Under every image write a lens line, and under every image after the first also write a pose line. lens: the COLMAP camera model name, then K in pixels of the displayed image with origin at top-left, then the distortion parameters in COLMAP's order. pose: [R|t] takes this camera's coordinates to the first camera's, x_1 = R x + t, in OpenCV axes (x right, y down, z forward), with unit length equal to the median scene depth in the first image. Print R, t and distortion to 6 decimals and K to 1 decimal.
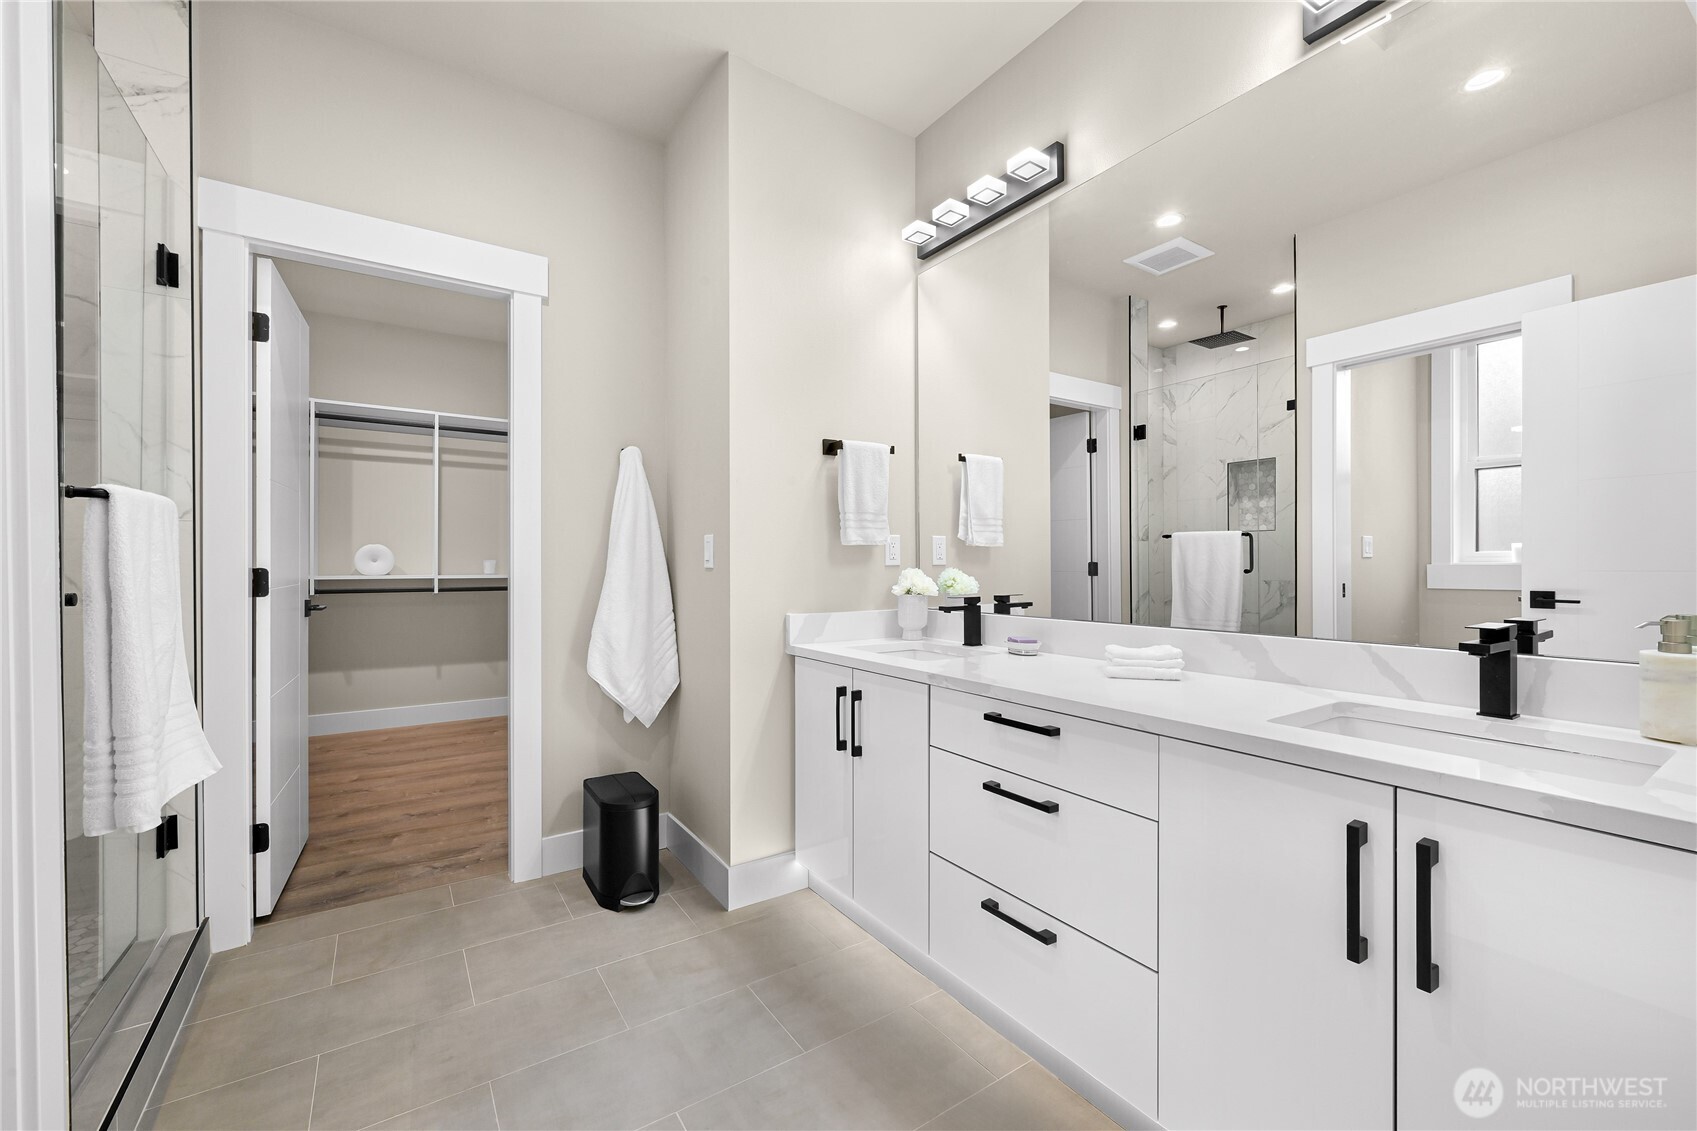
lens RADIAL K [[678.3, 0, 848.5], [0, 678.3, 565.5], [0, 0, 1]] dist [-0.001746, 0.000462]
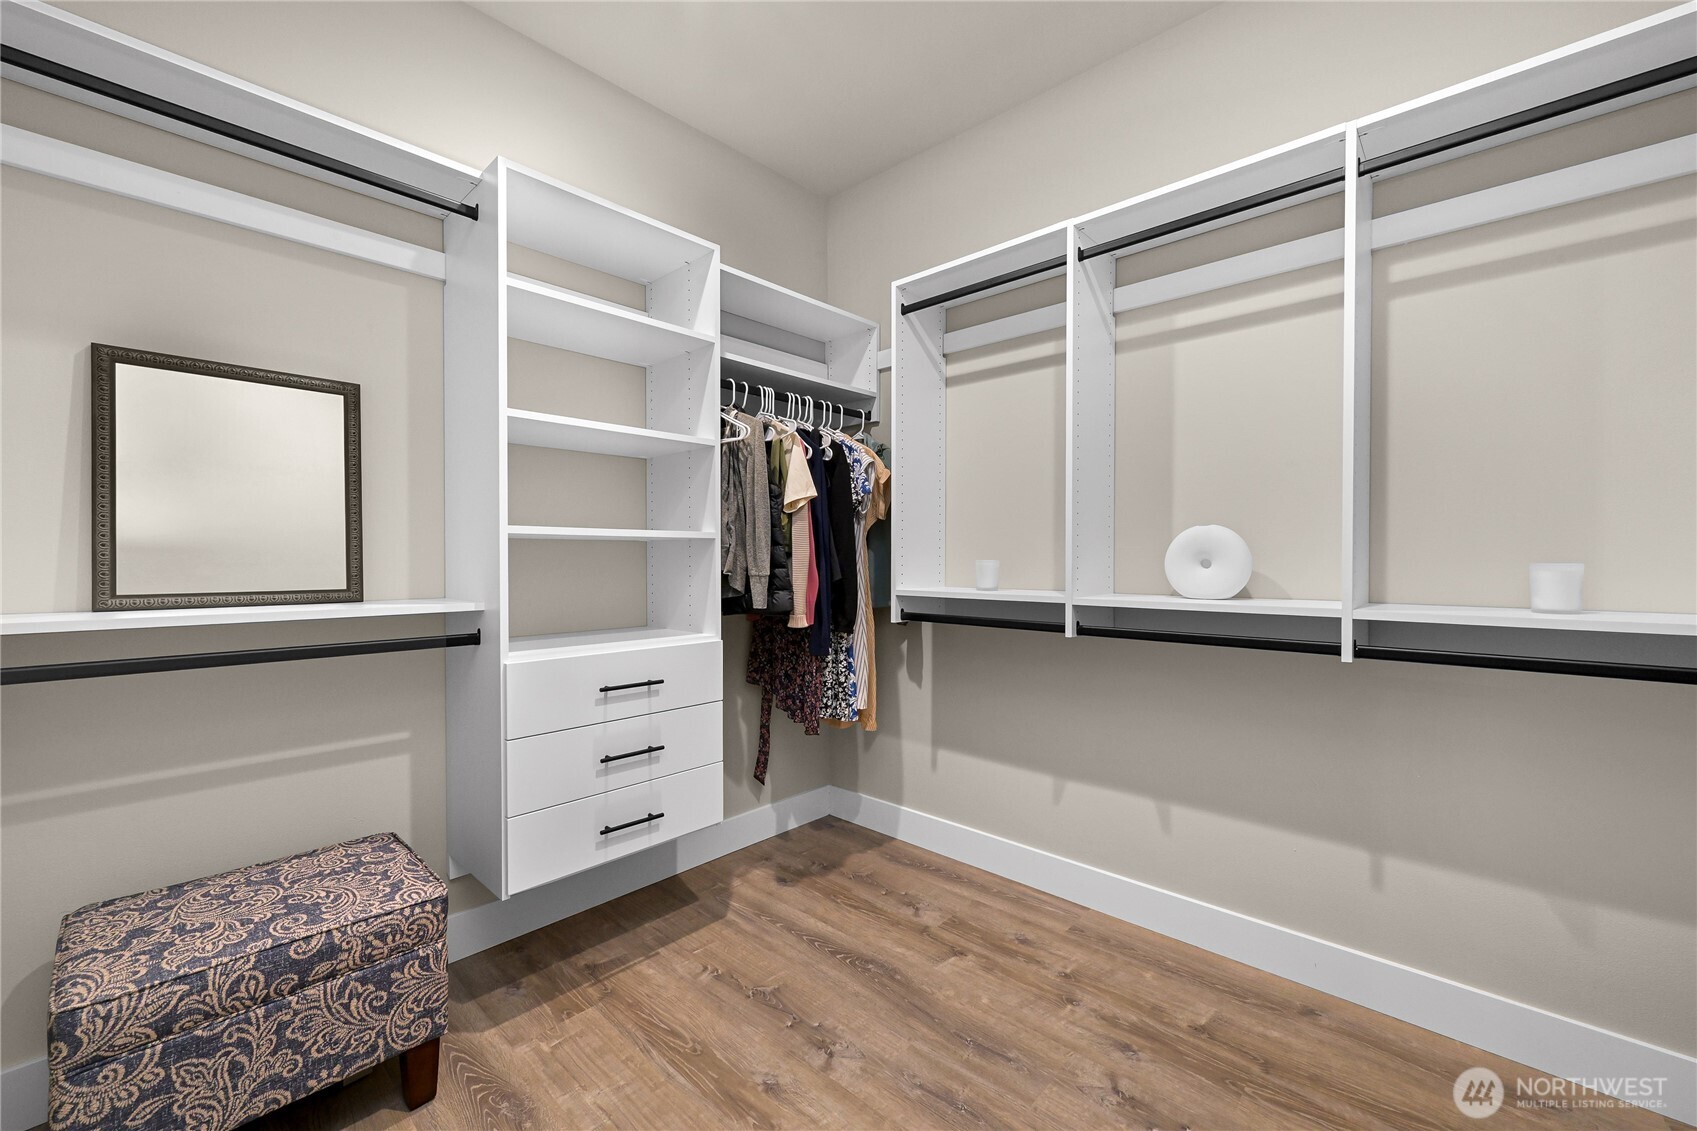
lens RADIAL K [[677.6, 0, 848.5], [0, 677.6, 565.5], [0, 0, 1]] dist [-0.000865, 0.000172]
pose [[0.223057, 0.009126, -0.974763, -0.629718], [-0.001035, 0.999958, 0.009126, -0.018681], [0.974805, -0.001027, 0.223057, 1.284382]]
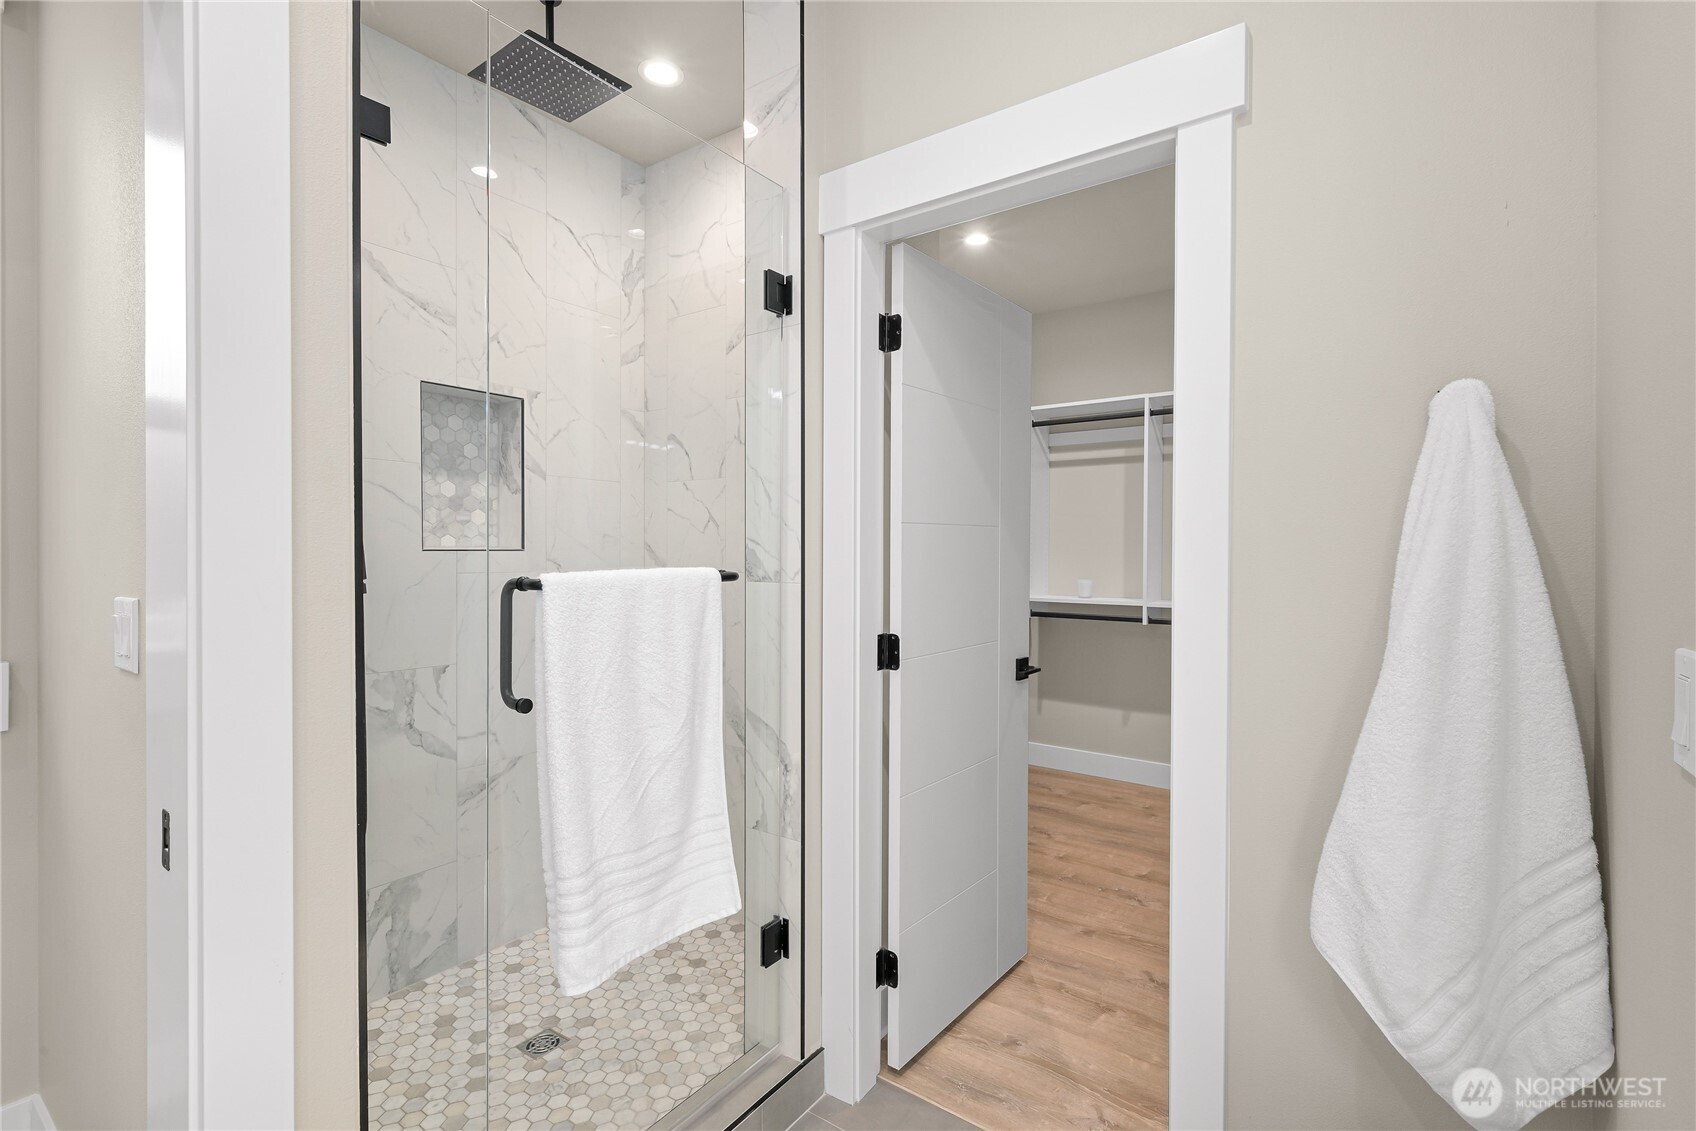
lens RADIAL K [[765.9, 0, 845.2], [0, 765.9, 559.2], [0, 0, 1]] dist [0.000013, 0.000008]
pose [[0.344808, 0.009797, -0.938622, -0.031772], [-0.004479, 0.999951, 0.008792, -0.078906], [0.938663, 0.001173, 0.344835, 0.542562]]
